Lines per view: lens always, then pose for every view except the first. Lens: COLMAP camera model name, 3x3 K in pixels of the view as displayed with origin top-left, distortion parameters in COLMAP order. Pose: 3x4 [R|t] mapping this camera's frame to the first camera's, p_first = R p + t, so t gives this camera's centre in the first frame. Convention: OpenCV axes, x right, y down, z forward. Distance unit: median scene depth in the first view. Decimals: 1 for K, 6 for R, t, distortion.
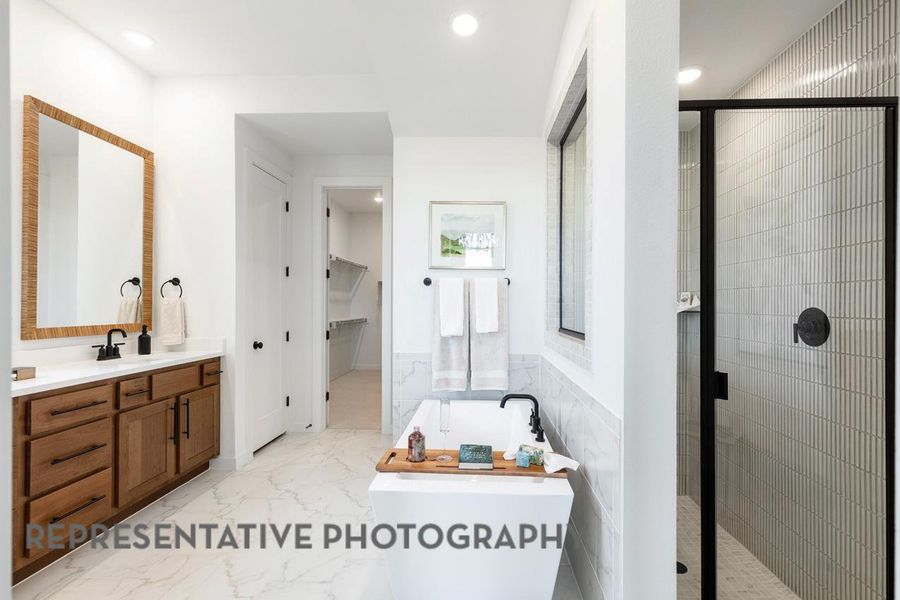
lens RADIAL K [[409.8, 0, 452.3], [0, 409.8, 300.8], [0, 0, 1]] dist [0.009847, -0.000845]
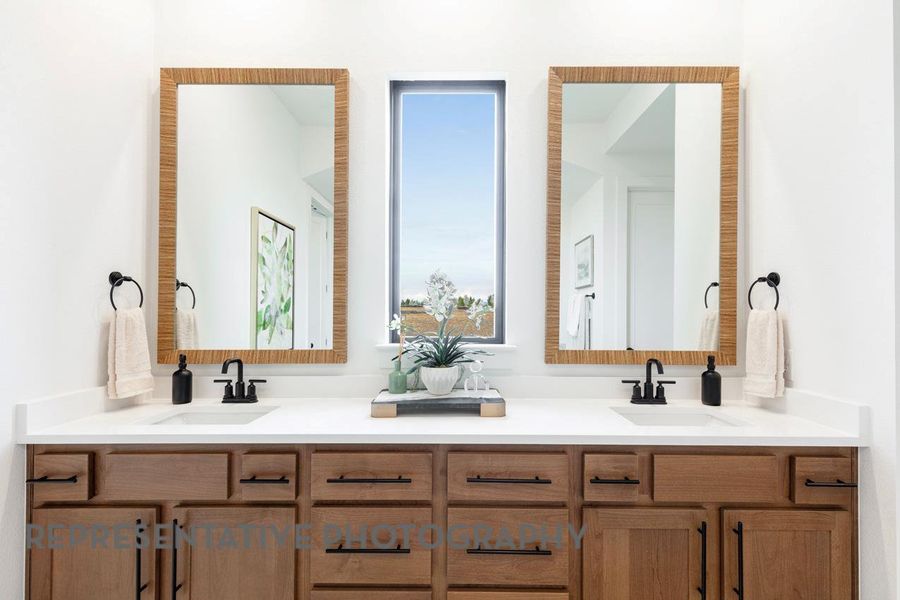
lens RADIAL K [[409.8, 0, 454.3], [0, 409.8, 308.3], [0, 0, 1]] dist [0.009847, -0.000845]
pose [[0.068656, -0.013113, -0.997554, -0.175138], [0.004784, 0.999906, -0.012815, -0.004238], [0.997629, -0.003893, 0.068712, 0.593240]]
